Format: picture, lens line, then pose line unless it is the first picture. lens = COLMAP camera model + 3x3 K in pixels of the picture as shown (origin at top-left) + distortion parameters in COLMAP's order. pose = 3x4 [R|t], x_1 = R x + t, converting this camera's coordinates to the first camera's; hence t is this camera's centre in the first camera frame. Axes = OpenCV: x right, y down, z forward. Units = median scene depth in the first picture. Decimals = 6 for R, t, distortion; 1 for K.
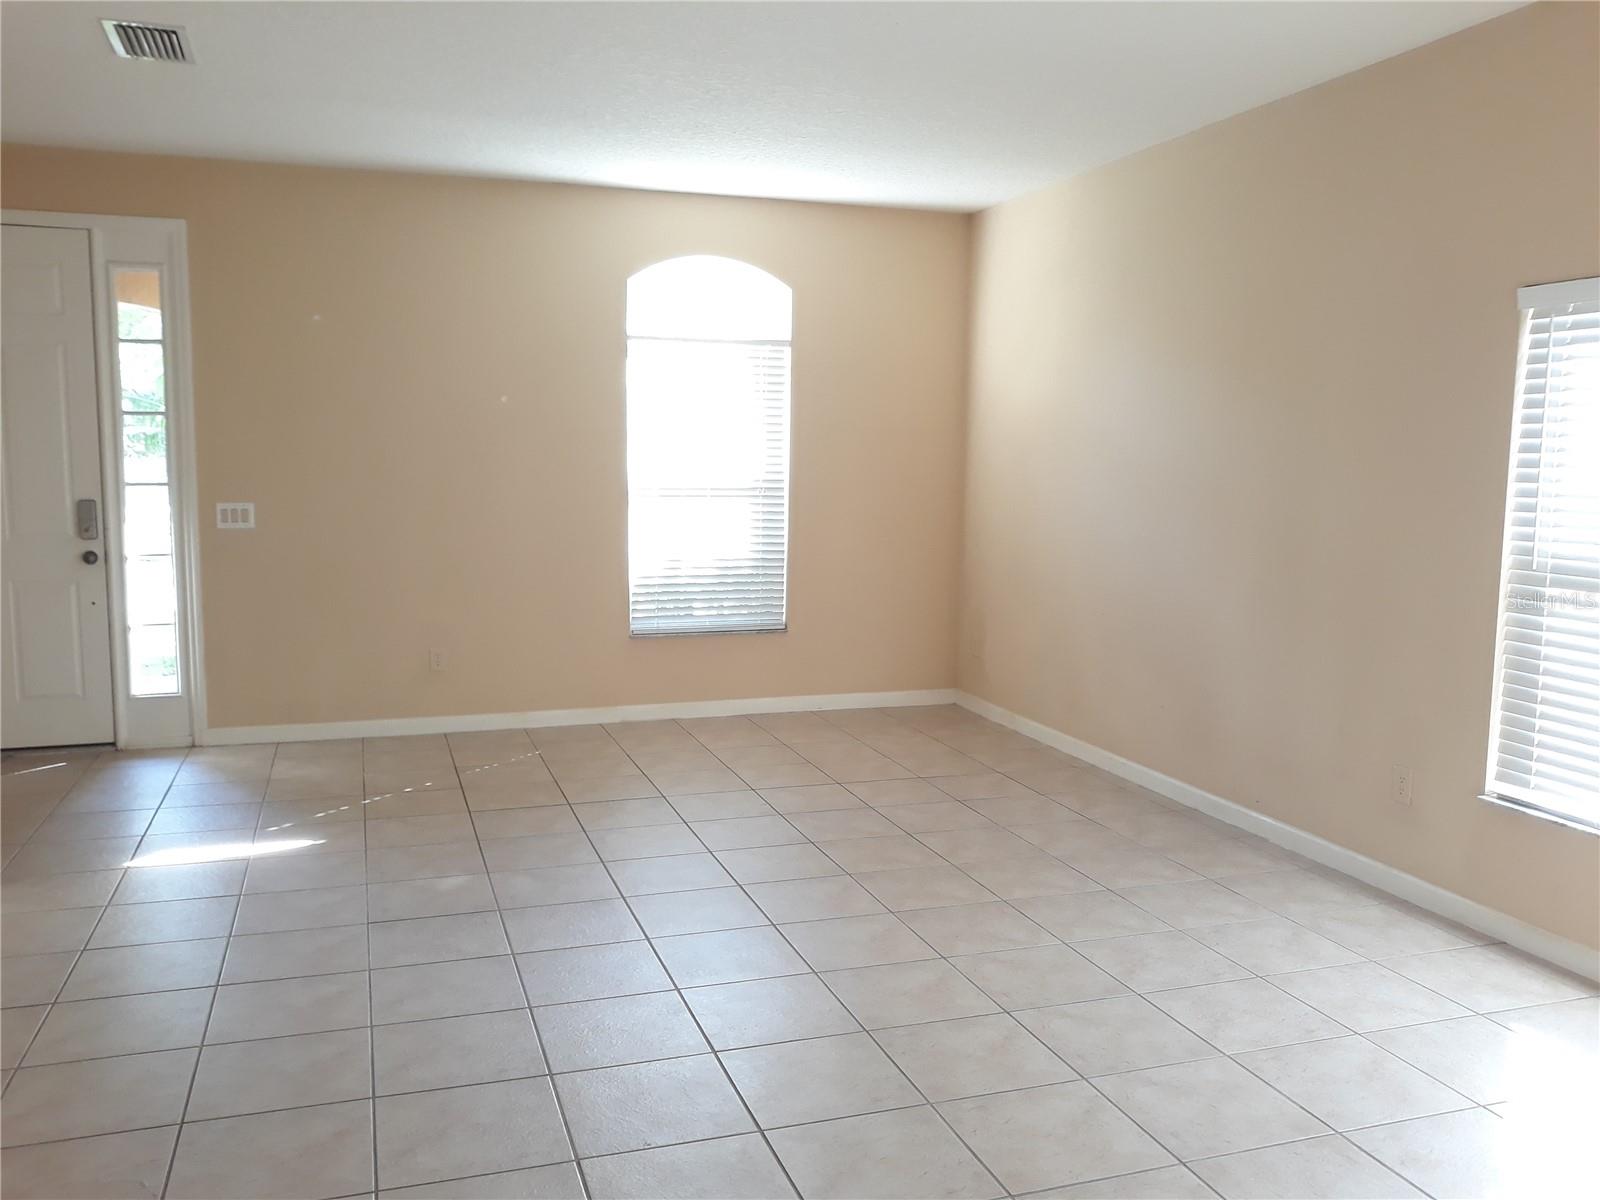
lens RADIAL K [[1331.3, 0, 810.5], [0, 1331.3, 608.0], [0, 0, 1]] dist [0.028061, -0.040098]
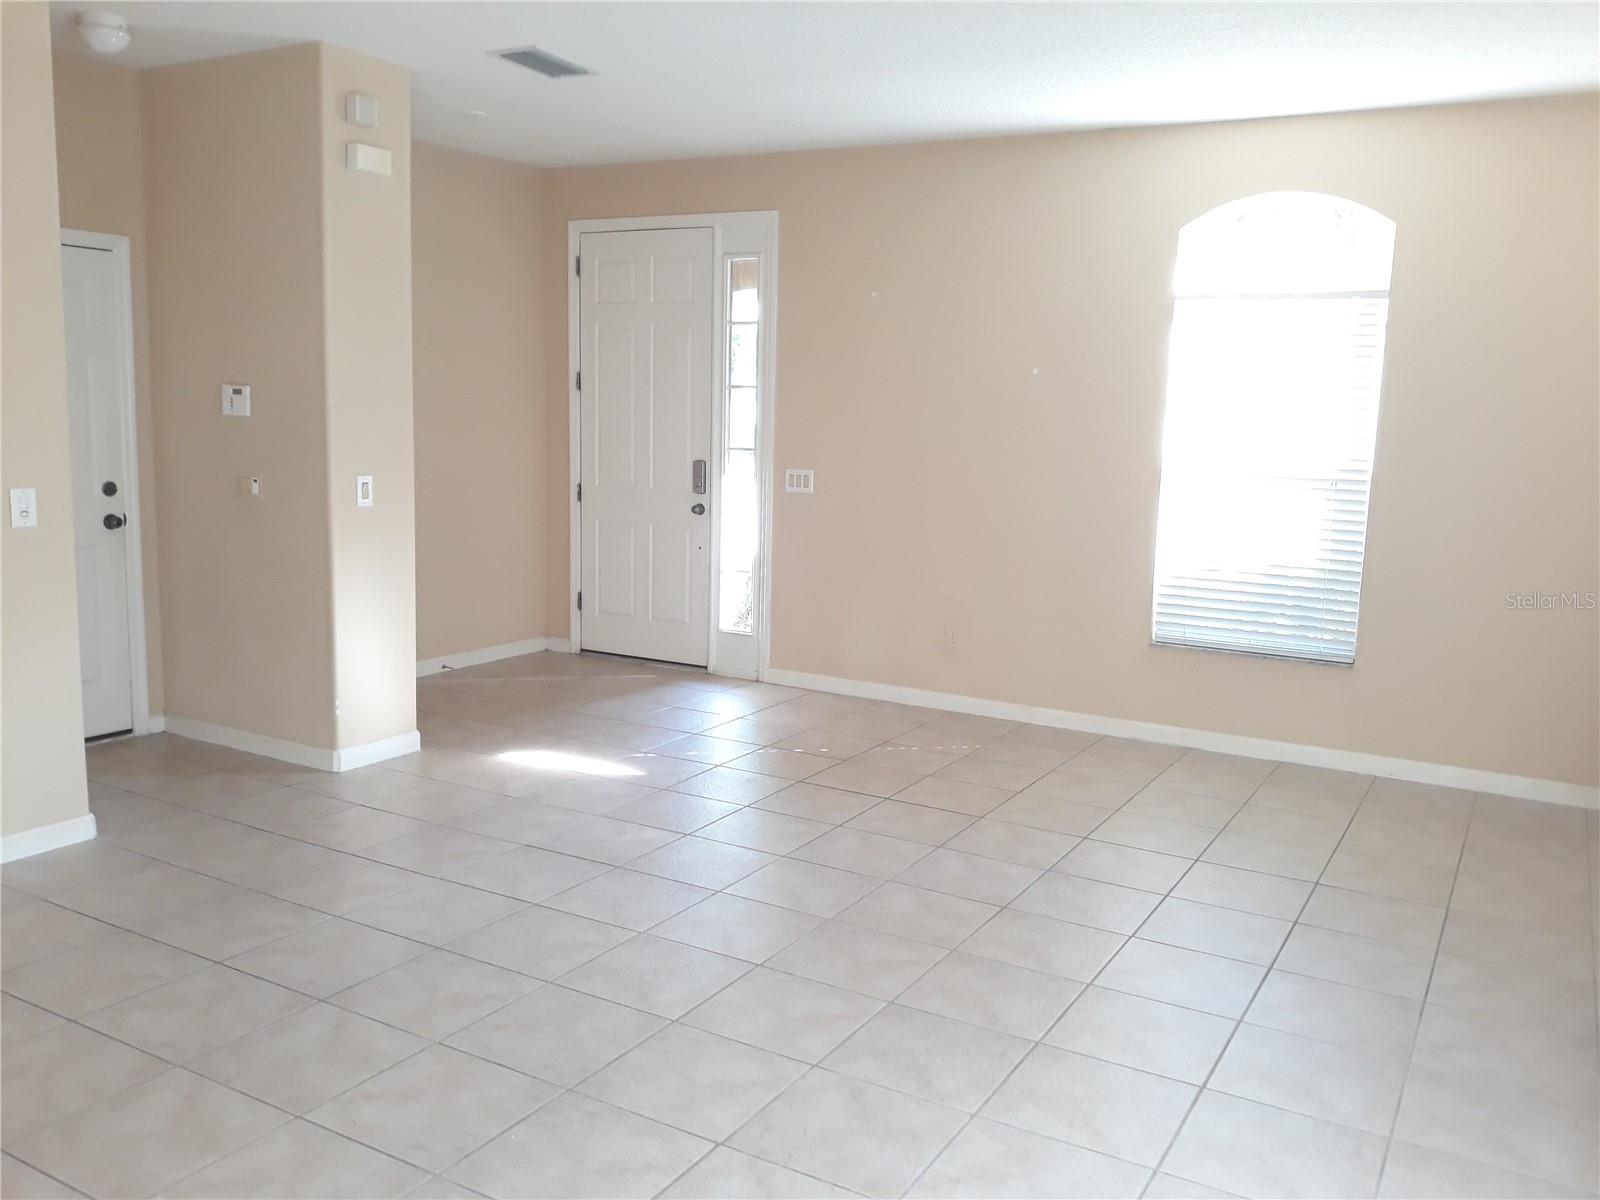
lens RADIAL K [[1331.3, 0, 835.0], [0, 1331.3, 643.5], [0, 0, 1]] dist [0.028061, -0.040098]
pose [[0.660110, 0.142931, -0.737446, 0.415141], [-0.109121, 0.989563, 0.094119, -0.042505], [0.743201, 0.018342, 0.668817, 0.288051]]
